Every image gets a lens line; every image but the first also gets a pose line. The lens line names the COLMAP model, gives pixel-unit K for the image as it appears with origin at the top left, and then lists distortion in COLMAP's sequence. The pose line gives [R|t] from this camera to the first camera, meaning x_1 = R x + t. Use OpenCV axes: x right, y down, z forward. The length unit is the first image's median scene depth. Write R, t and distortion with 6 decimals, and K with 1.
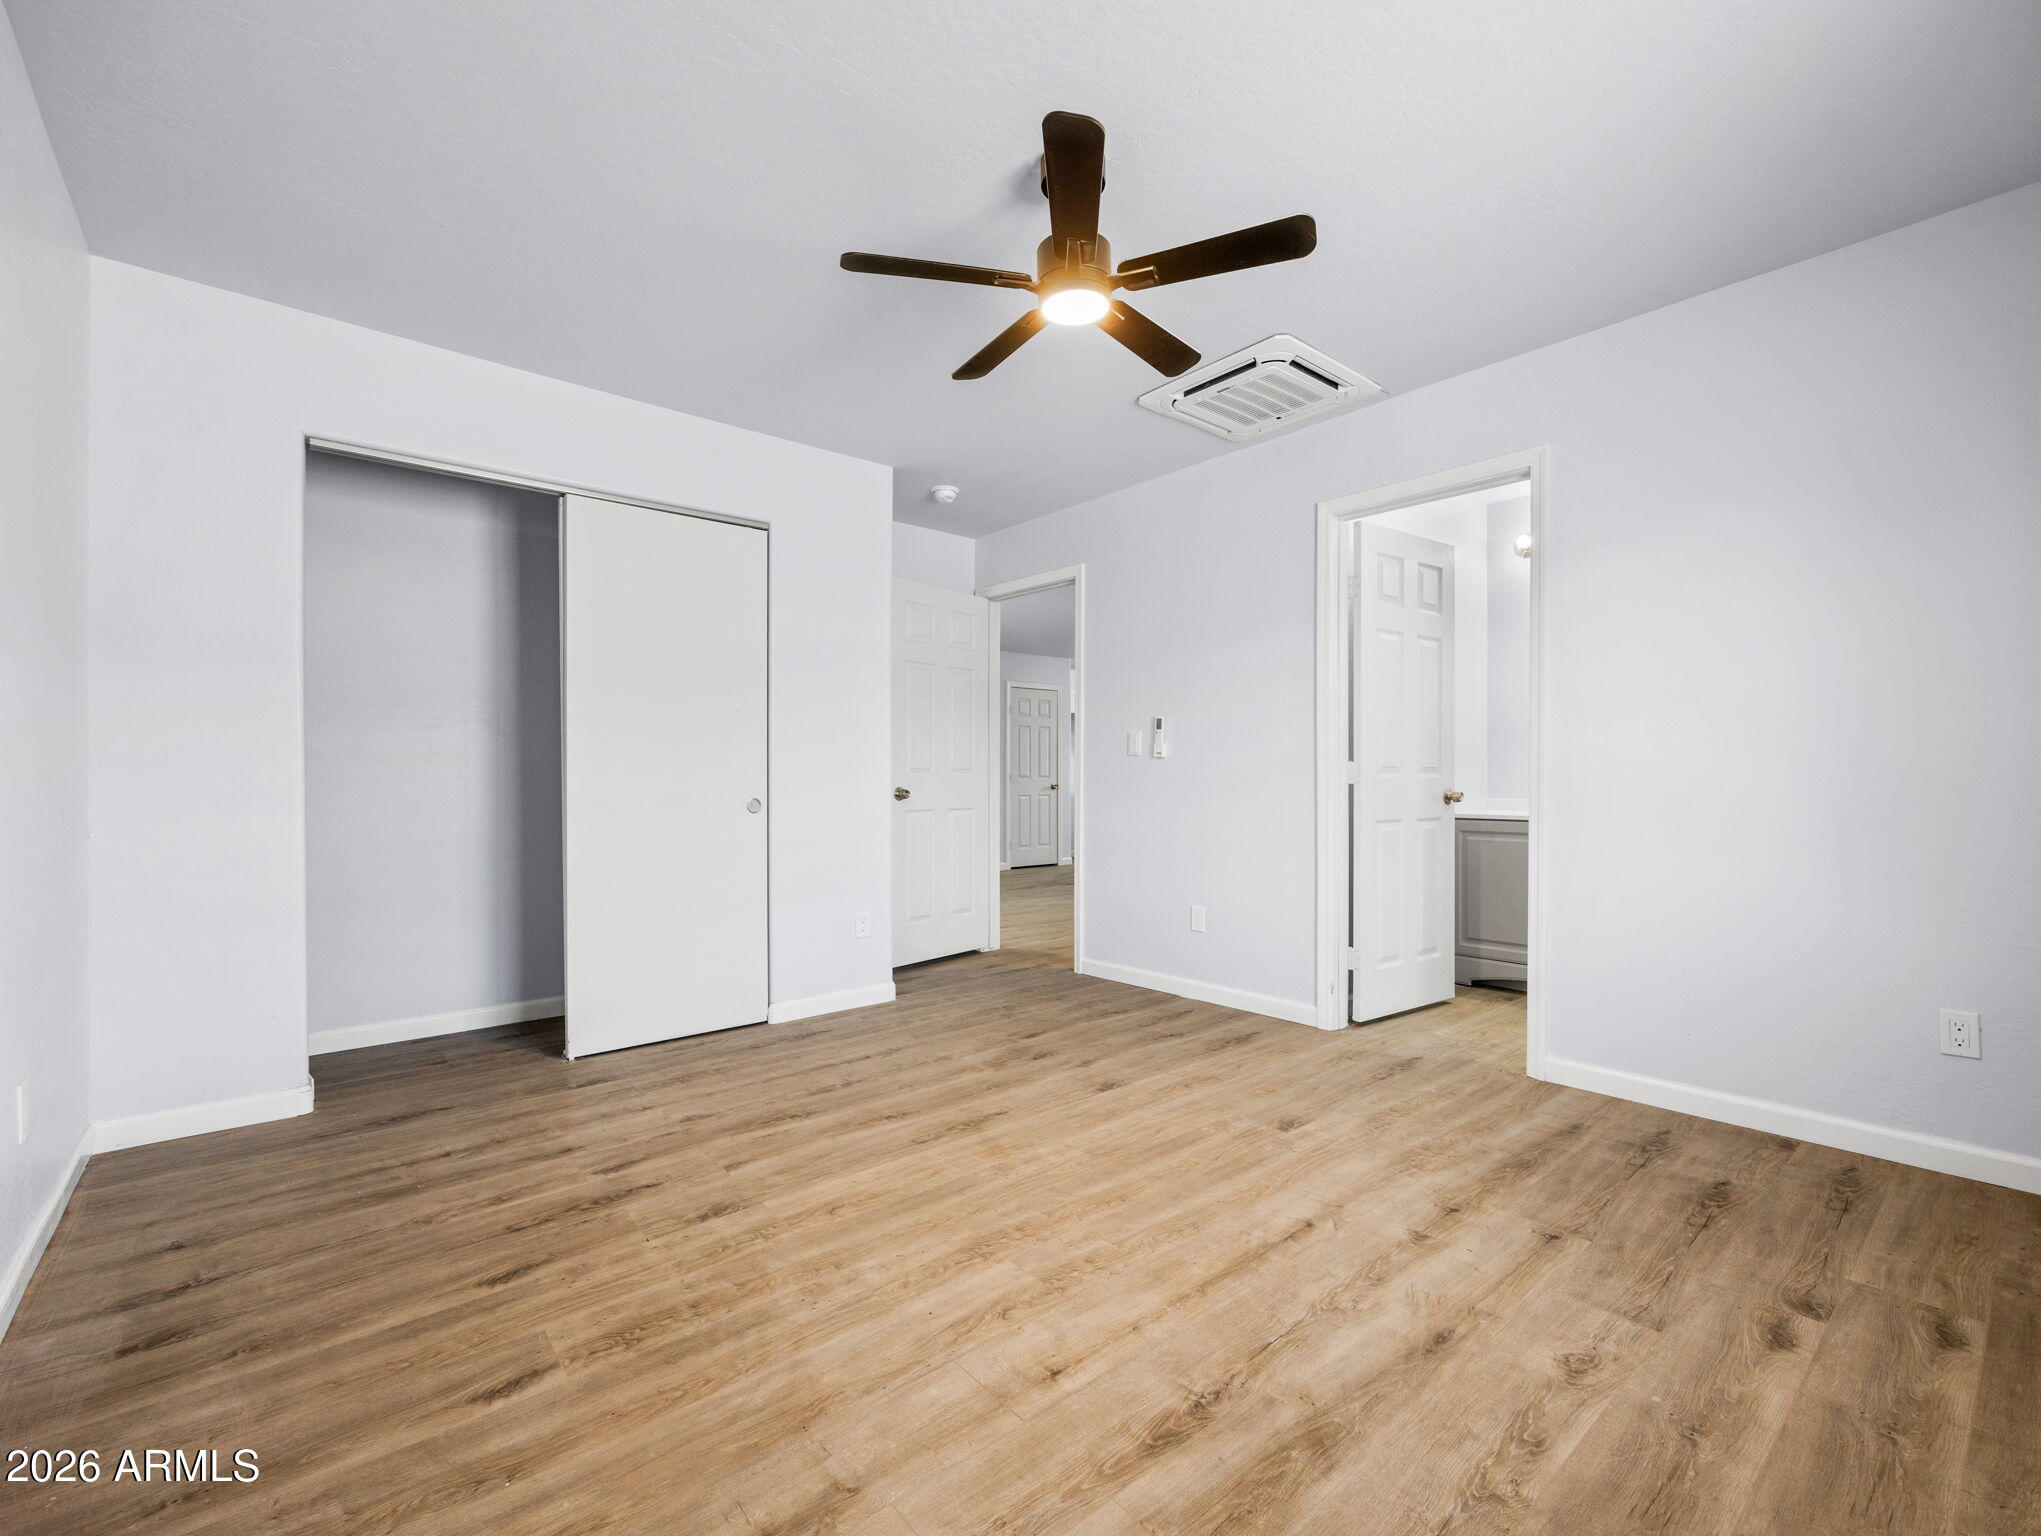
lens RADIAL K [[863.0, 0, 1020.5], [0, 863.0, 768.0], [0, 0, 1]] dist [0.000460, -0.000063]
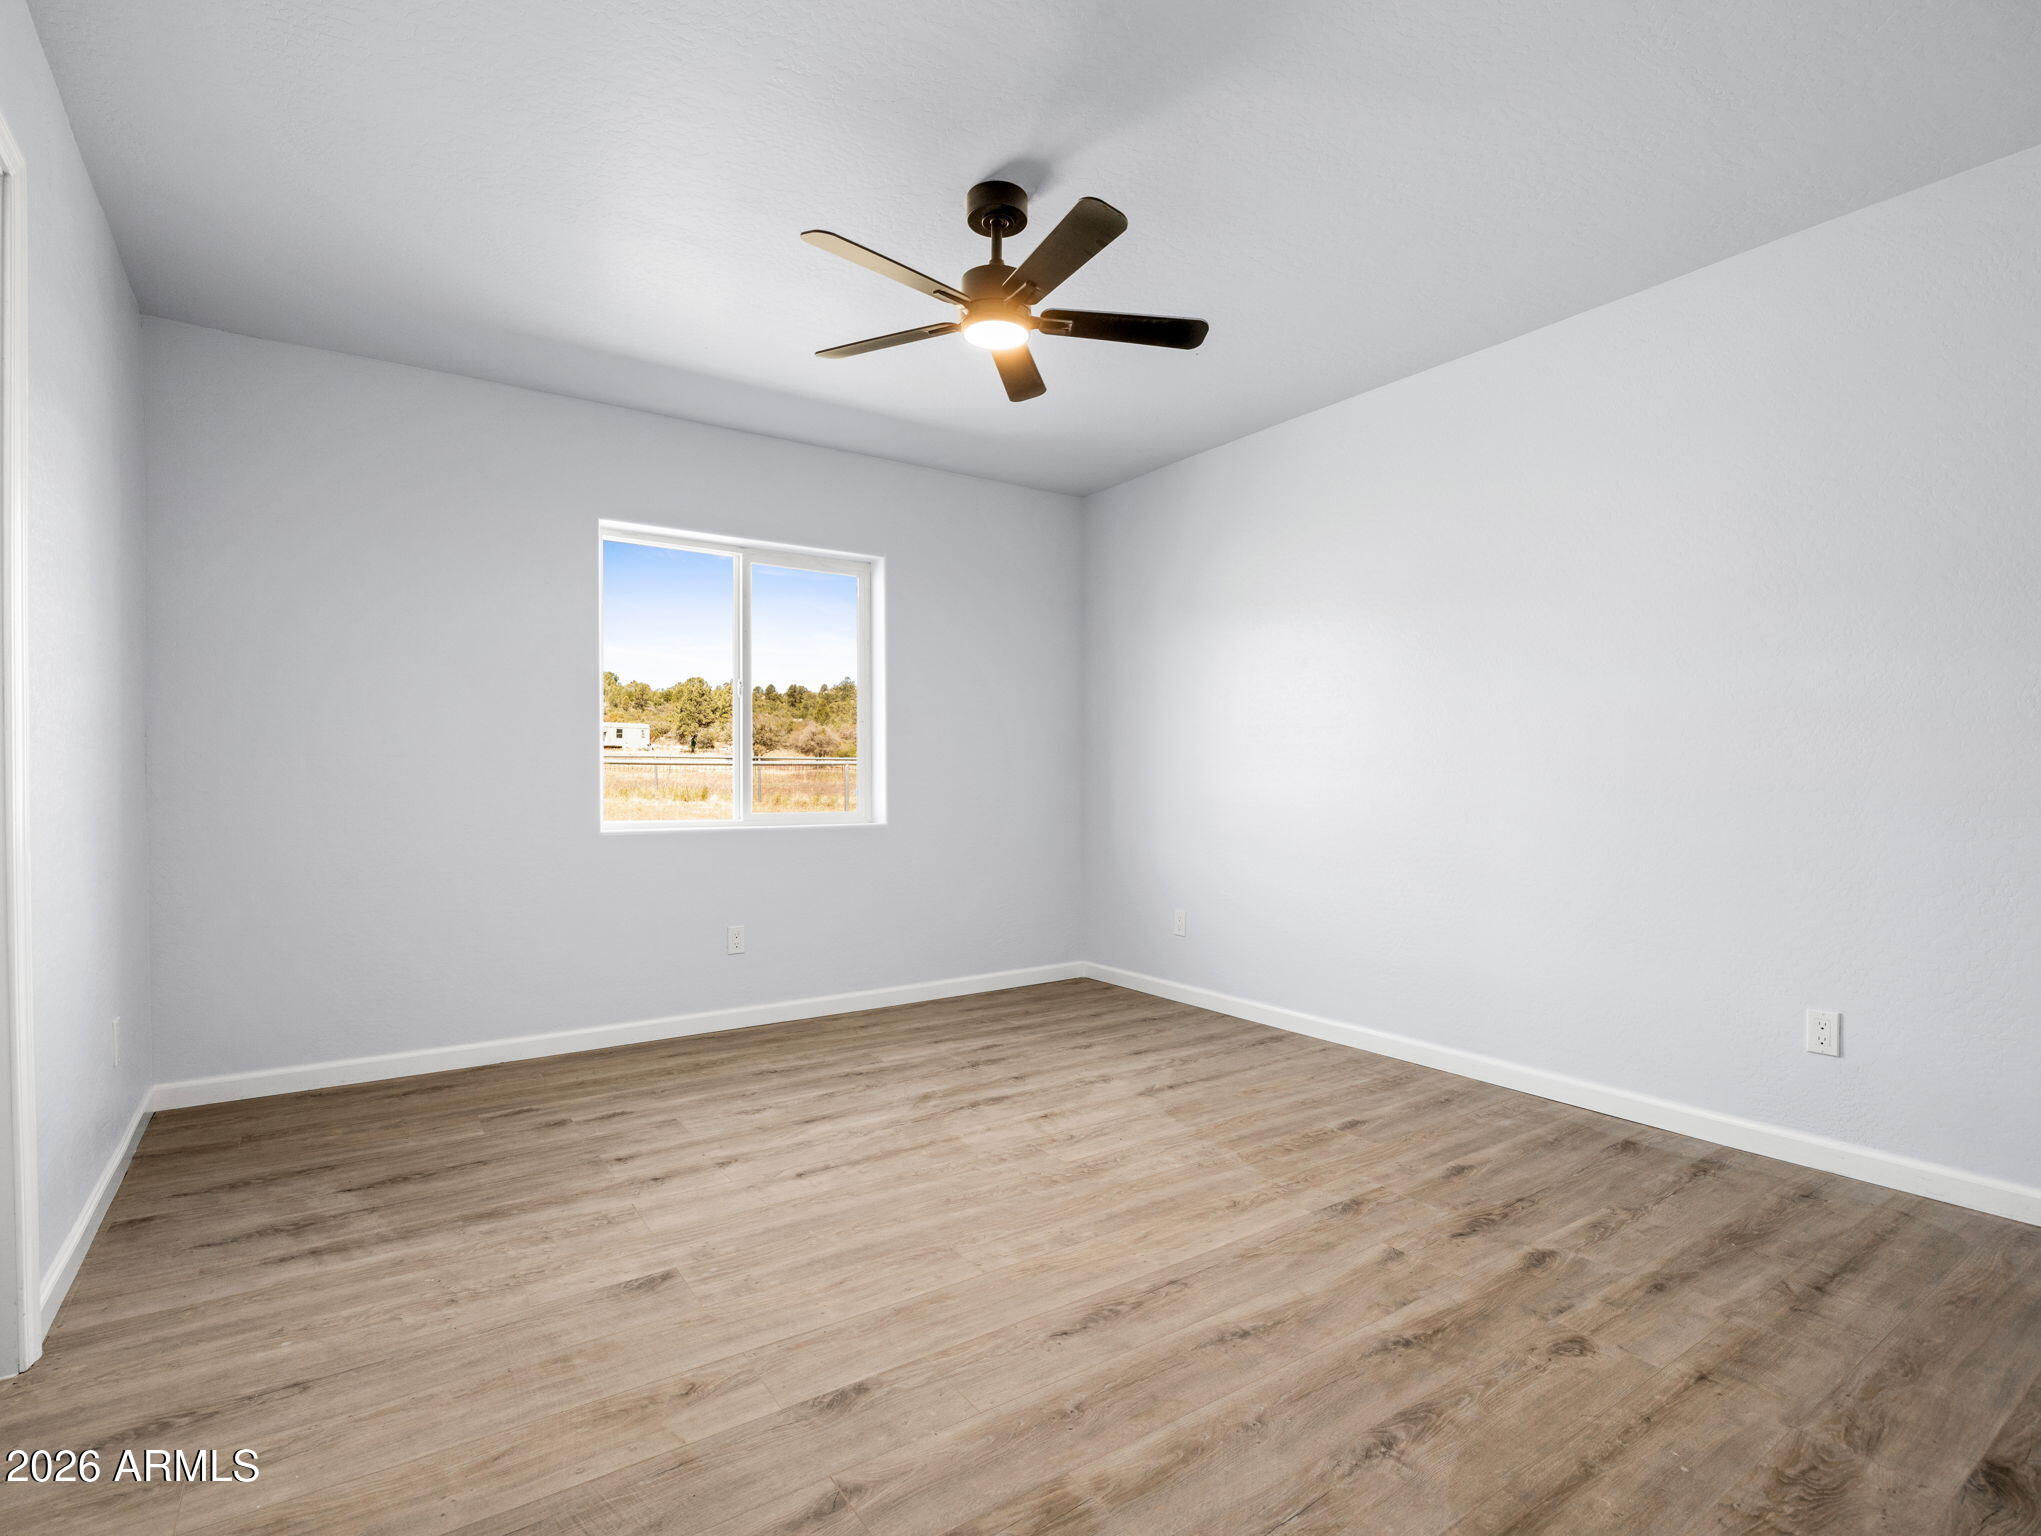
lens RADIAL K [[1005.7, 0, 1020.5], [0, 1005.7, 768.0], [0, 0, 1]] dist [0.001553, 0.000108]
pose [[-0.995007, 0.007264, 0.099544, -0.084684], [0.004725, 0.999658, -0.025718, 0.024938], [-0.099697, -0.025120, -0.994701, 2.142404]]
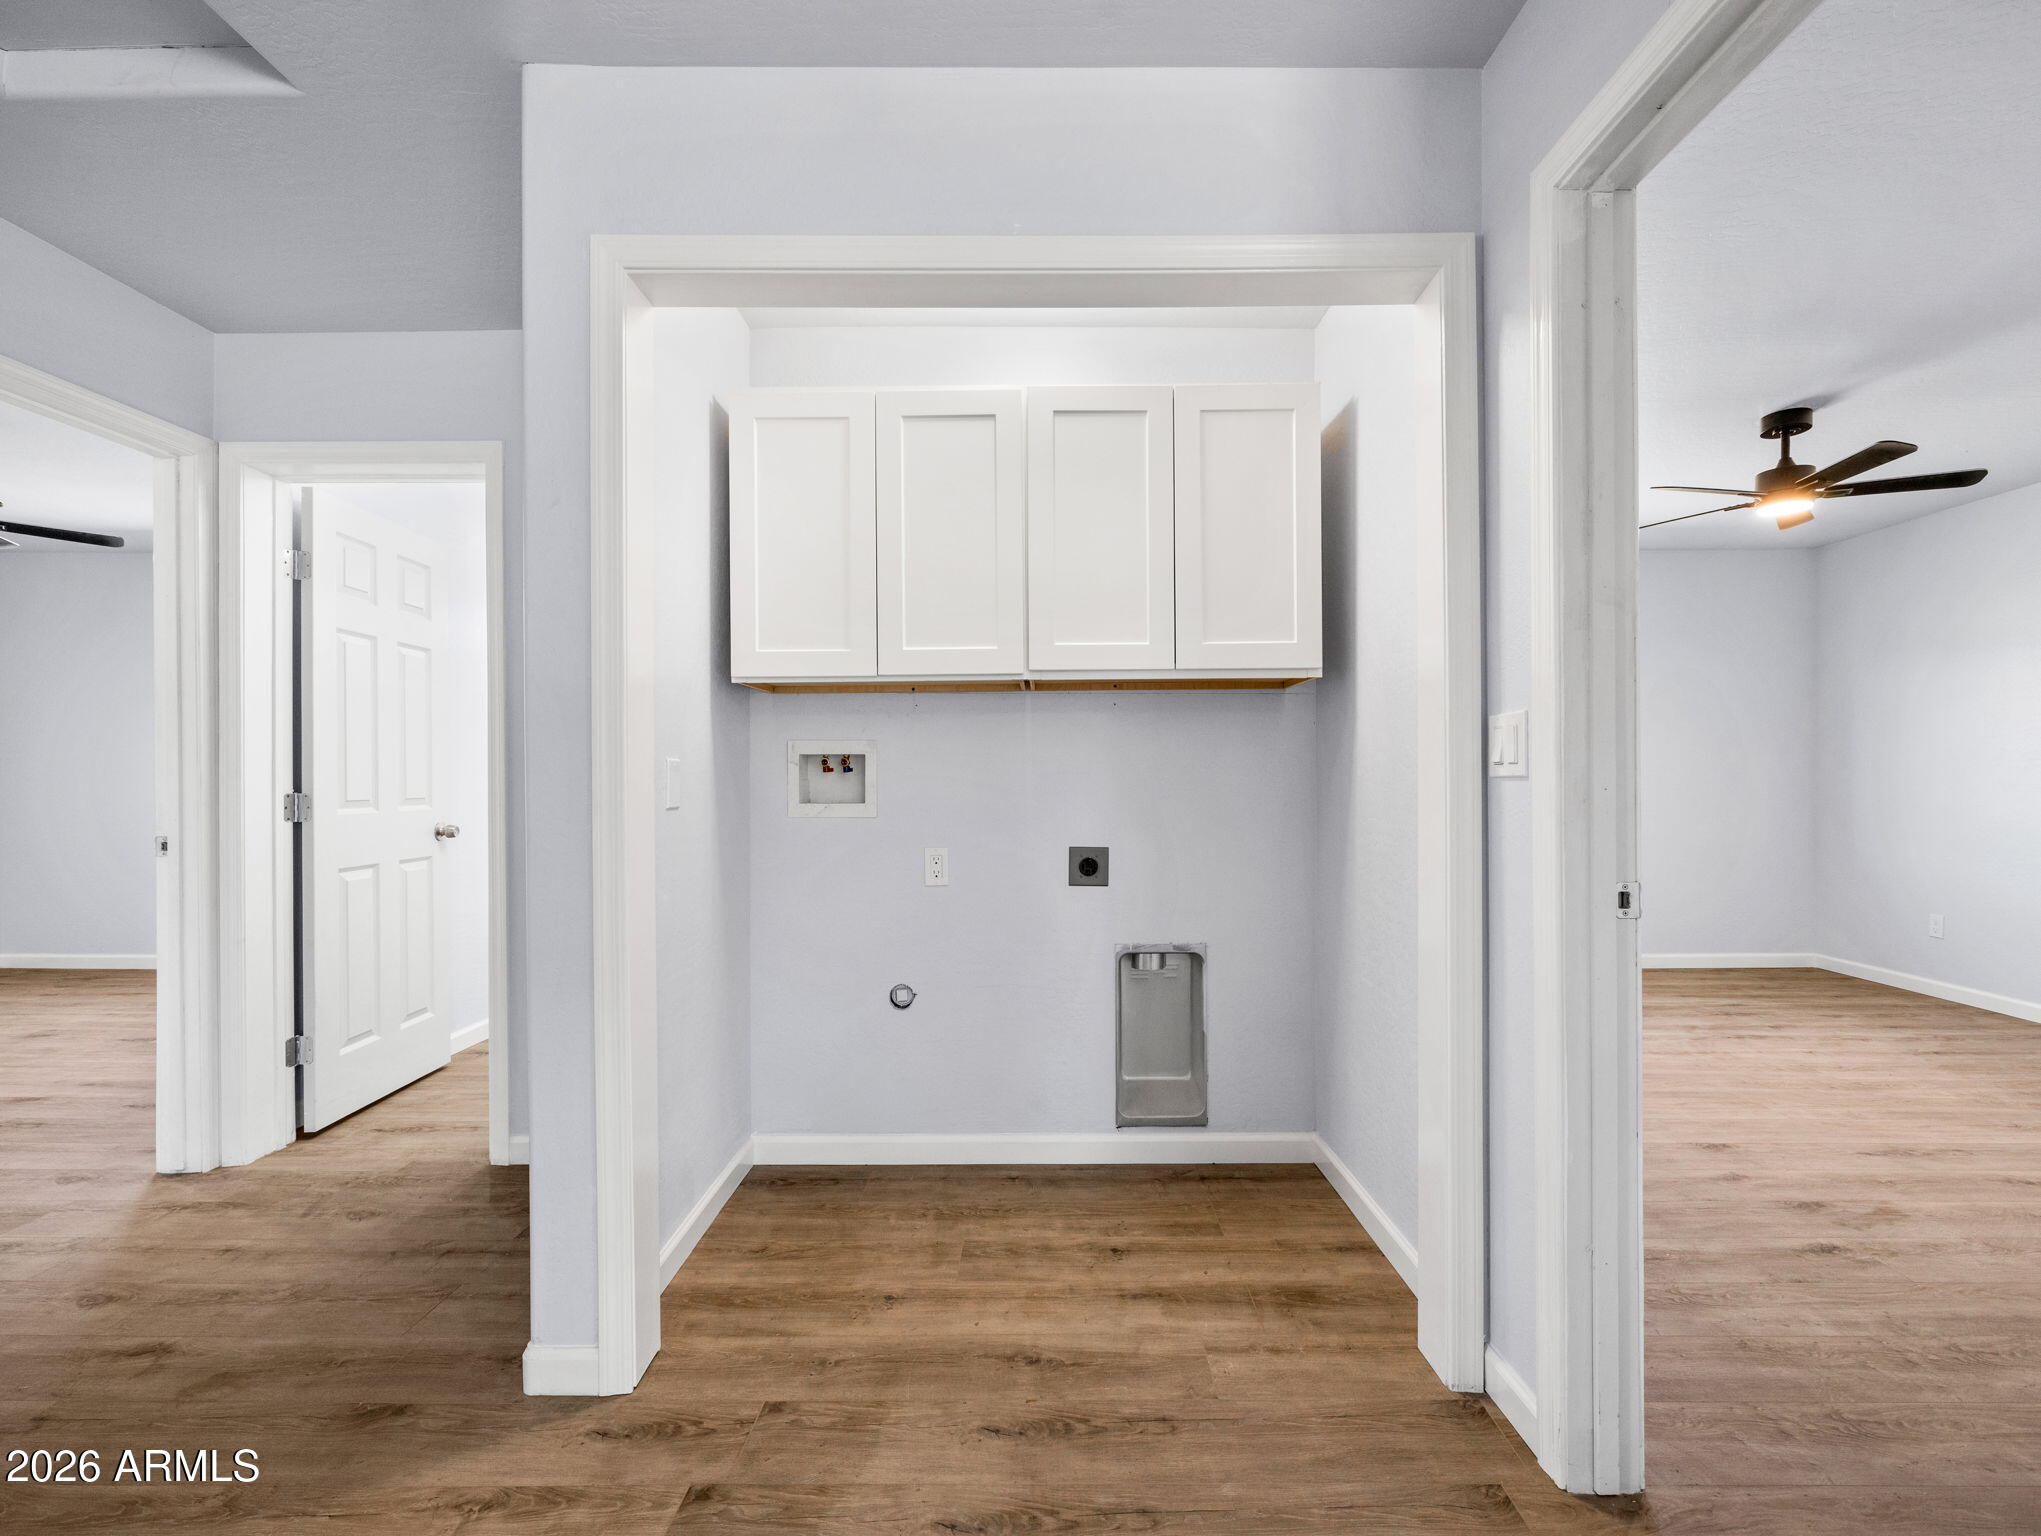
lens RADIAL K [[897.3, 0, 1020.5], [0, 897.3, 768.0], [0, 0, 1]] dist [-0.003097, -0.000390]
pose [[-0.756149, 0.006484, 0.654367, 0.045747], [-0.009274, 0.999744, -0.020624, -0.014875], [-0.654334, -0.021663, -0.755896, 3.018289]]
